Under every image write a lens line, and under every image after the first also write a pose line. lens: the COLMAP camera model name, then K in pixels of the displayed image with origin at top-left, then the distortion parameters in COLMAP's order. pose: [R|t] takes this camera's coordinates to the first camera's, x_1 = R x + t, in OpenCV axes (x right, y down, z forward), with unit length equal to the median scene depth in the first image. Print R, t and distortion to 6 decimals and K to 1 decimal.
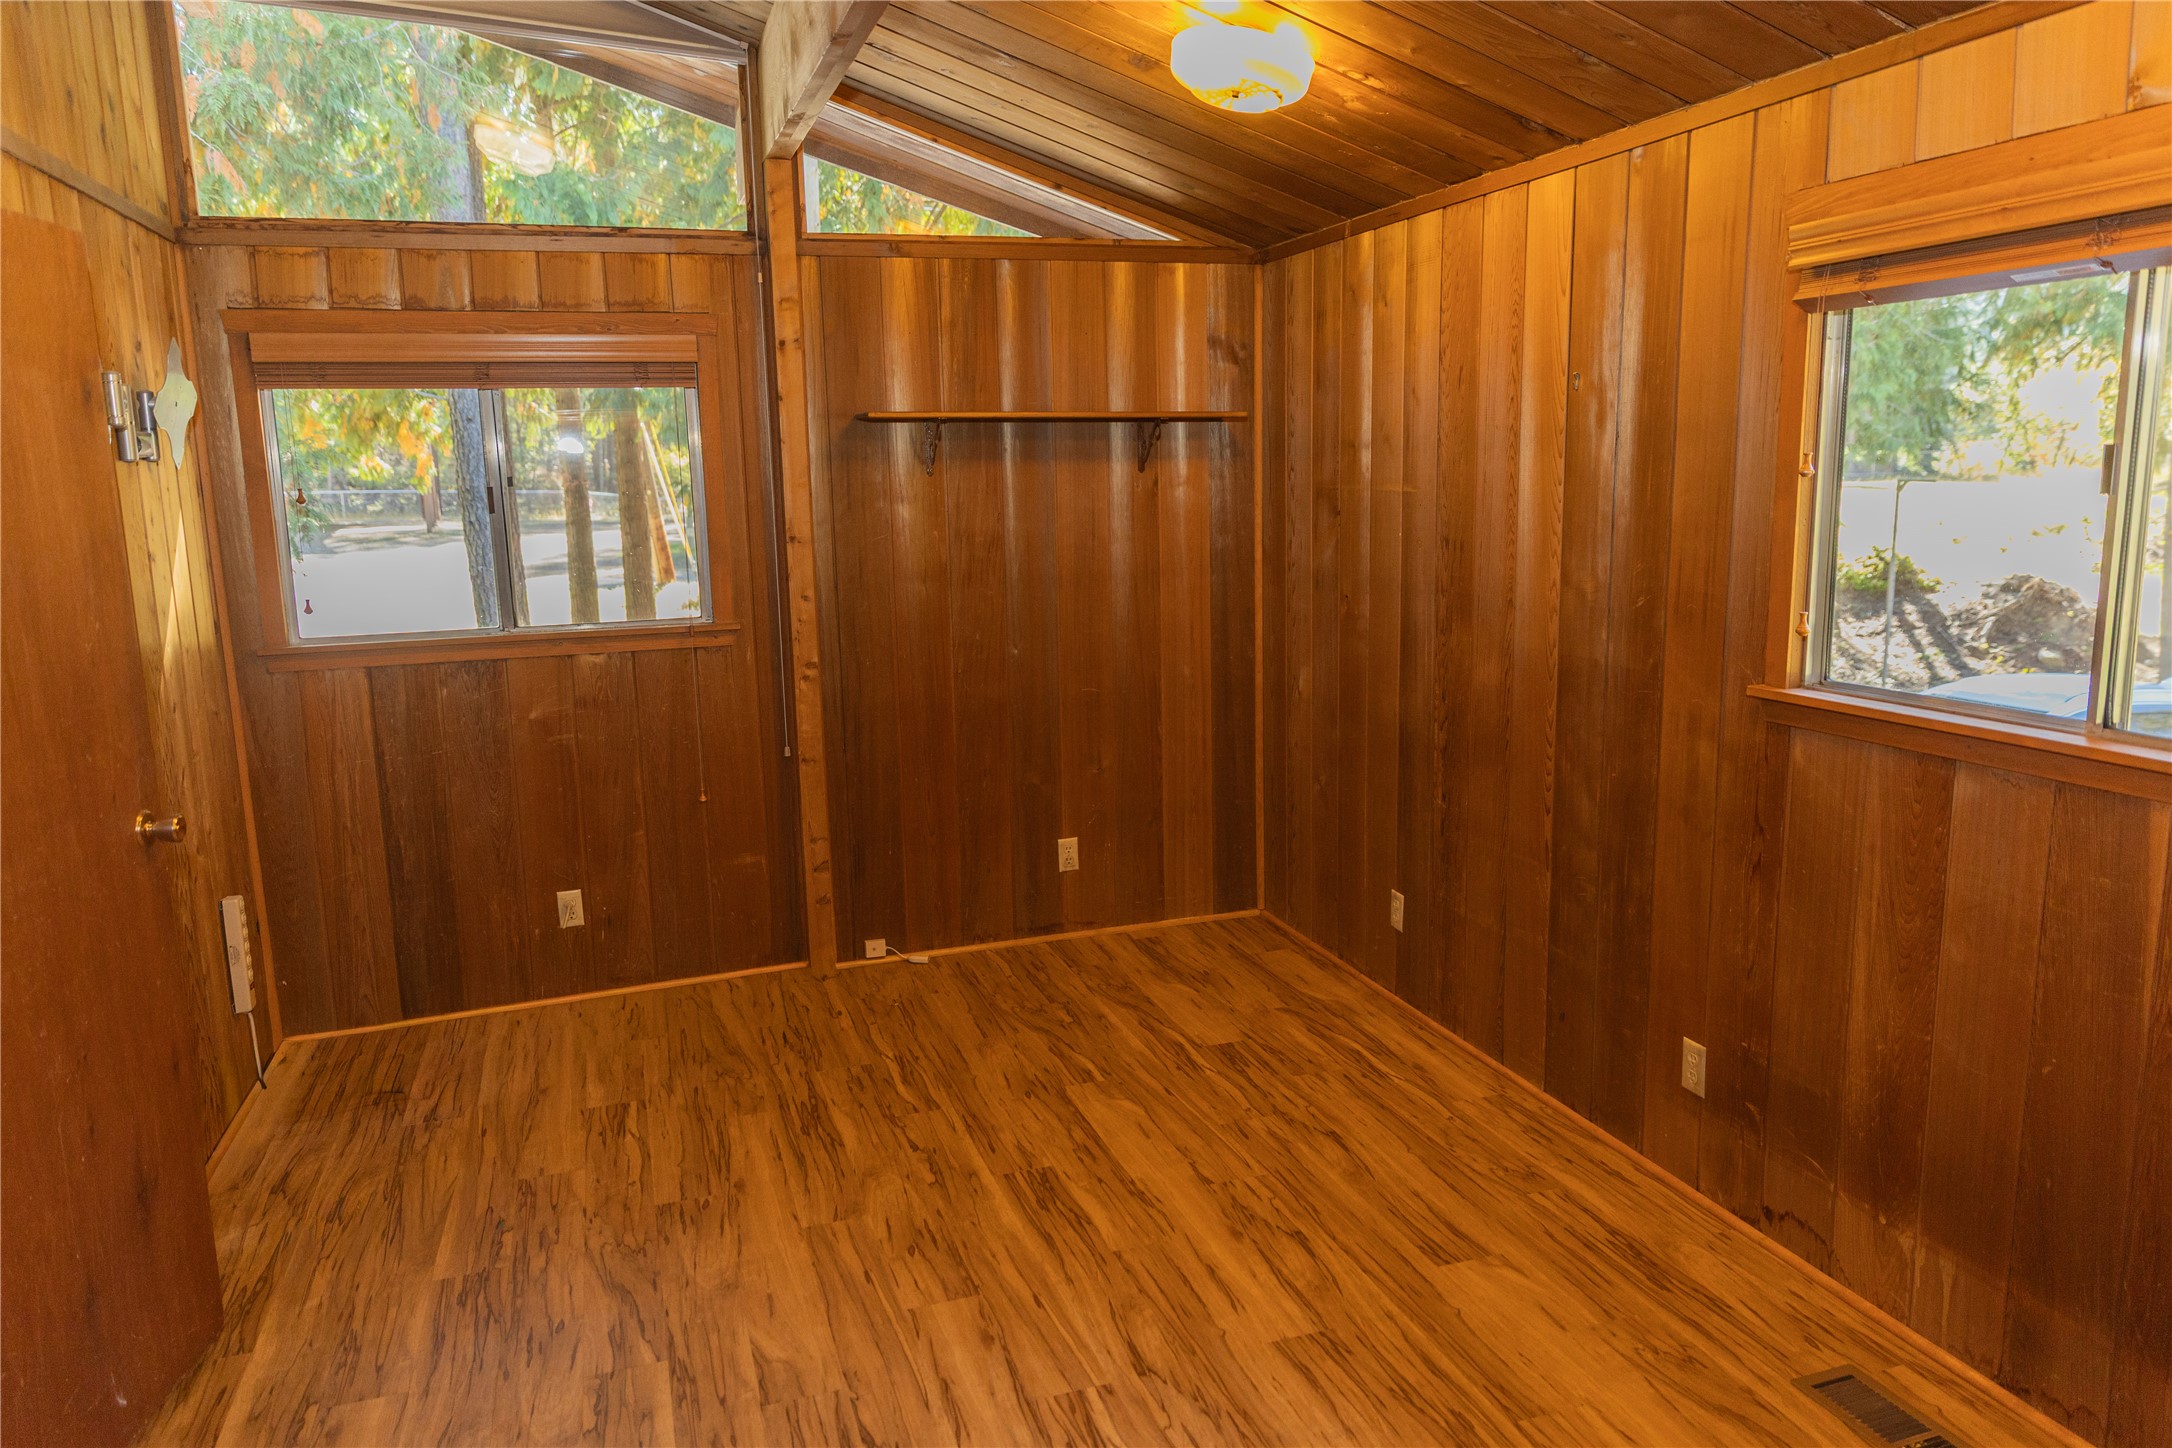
lens RADIAL K [[1469.1, 0, 1080.9], [0, 1469.1, 731.8], [0, 0, 1]] dist [0.006897, 0.001531]
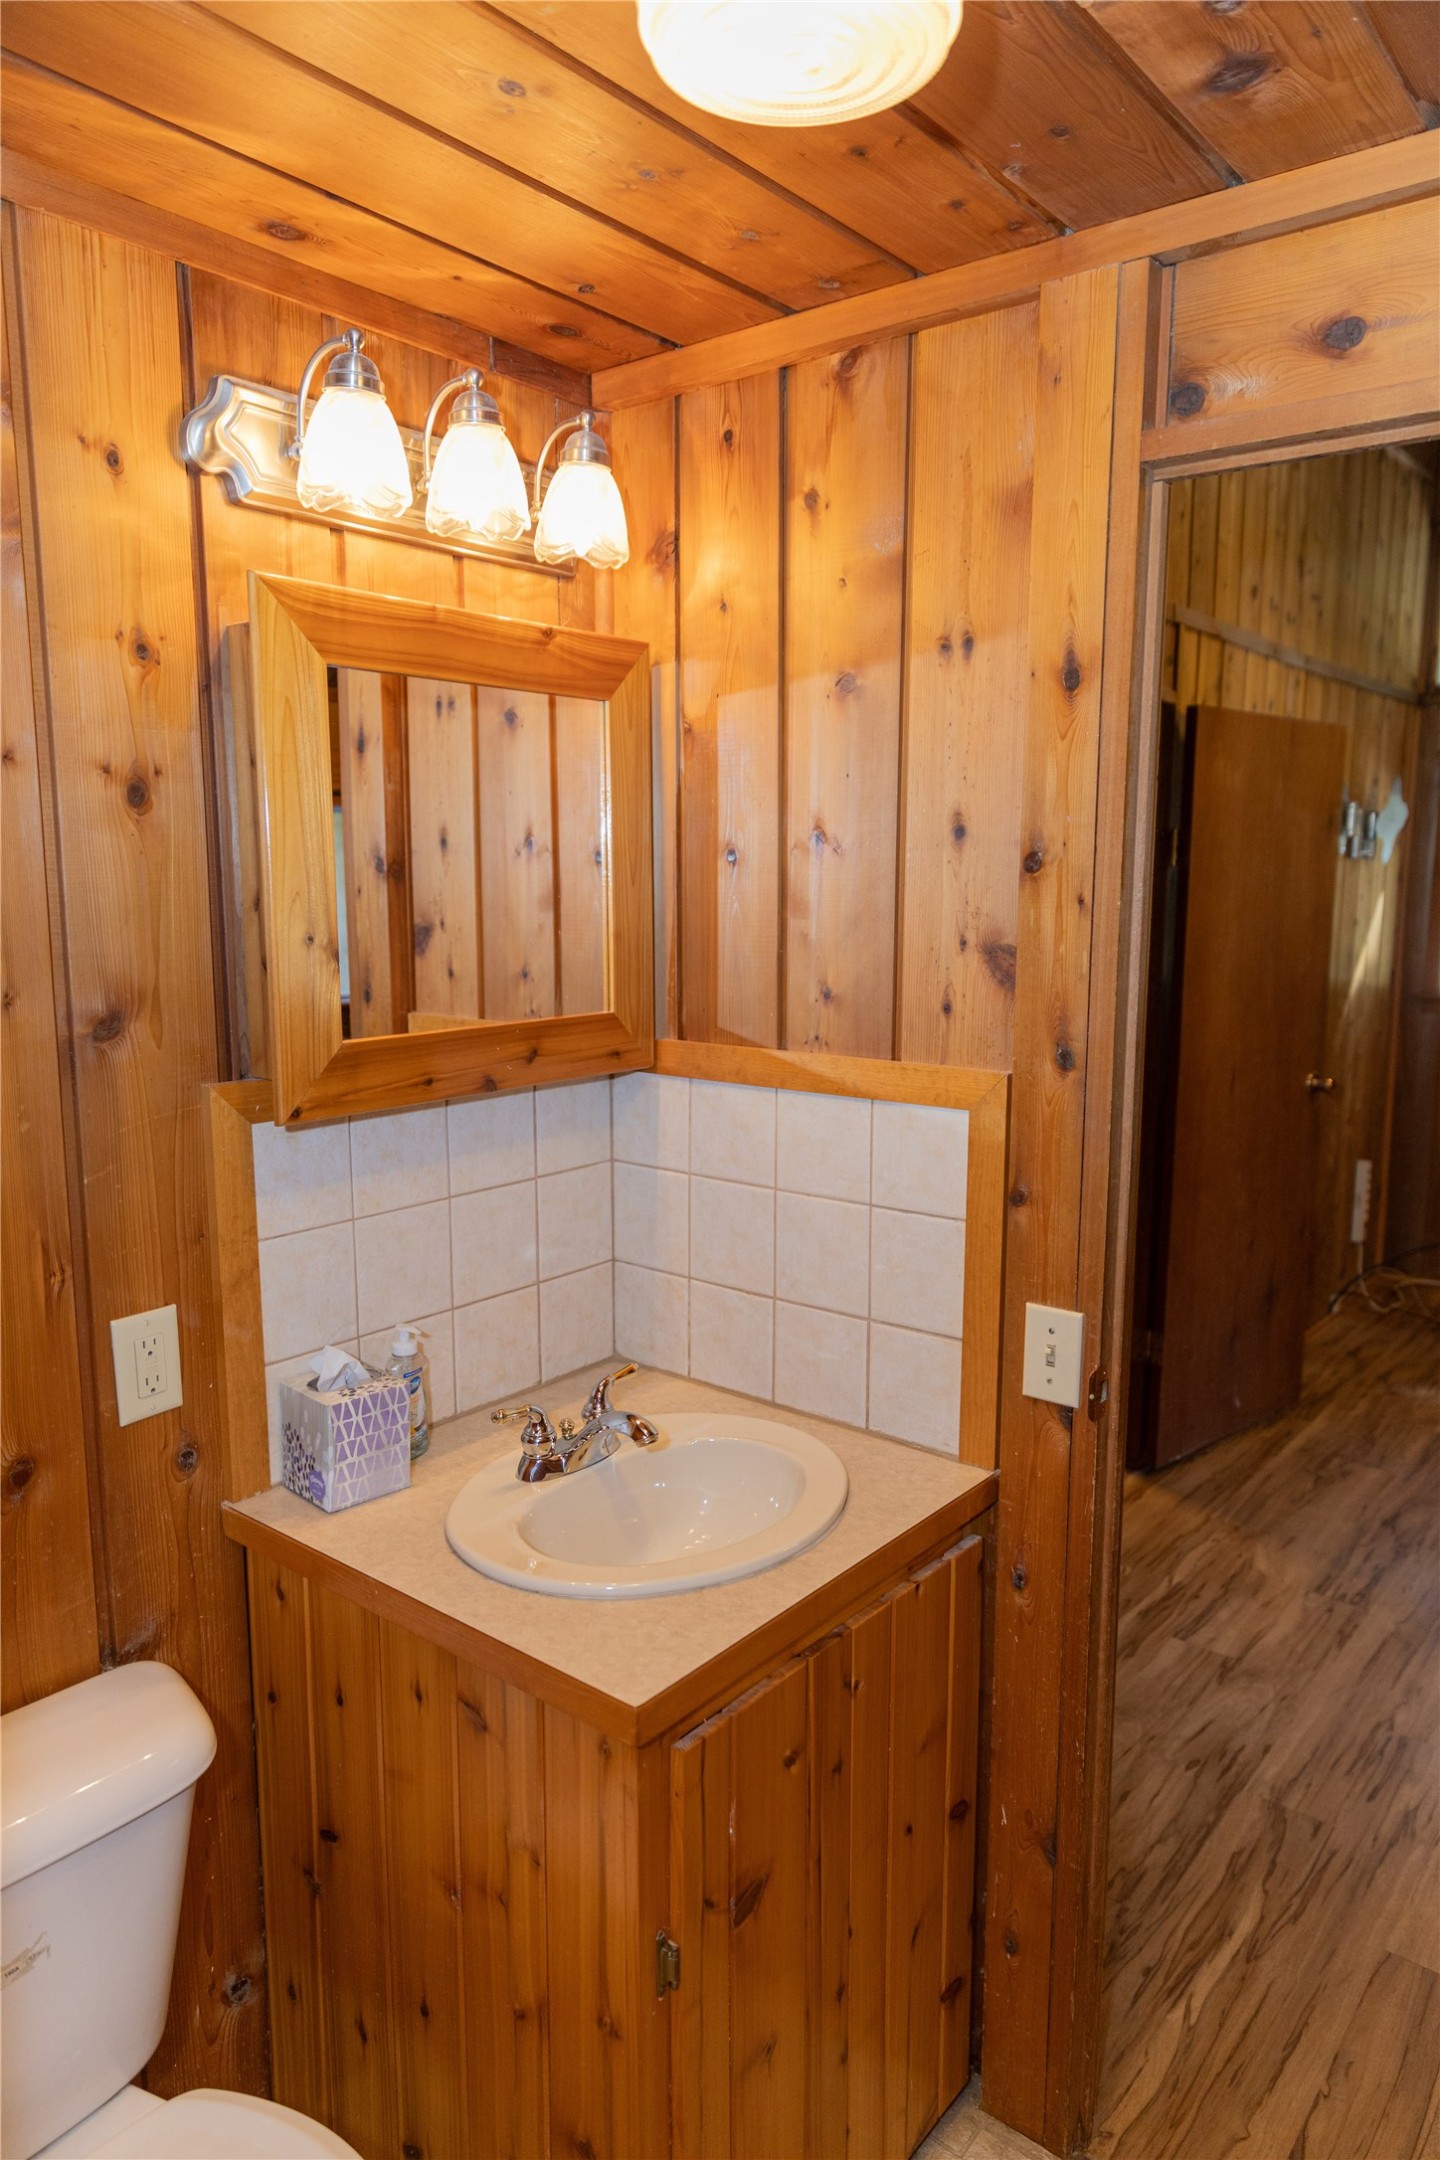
lens RADIAL K [[1461.0, 0, 718.9], [0, 1461.0, 1088.0], [0, 0, 1]] dist [0.006897, 0.001531]
pose [[0.545316, 0.143832, -0.825798, 0.275819], [-0.161166, 0.984778, 0.065096, 0.055873], [0.822591, 0.097593, 0.560196, -0.359033]]
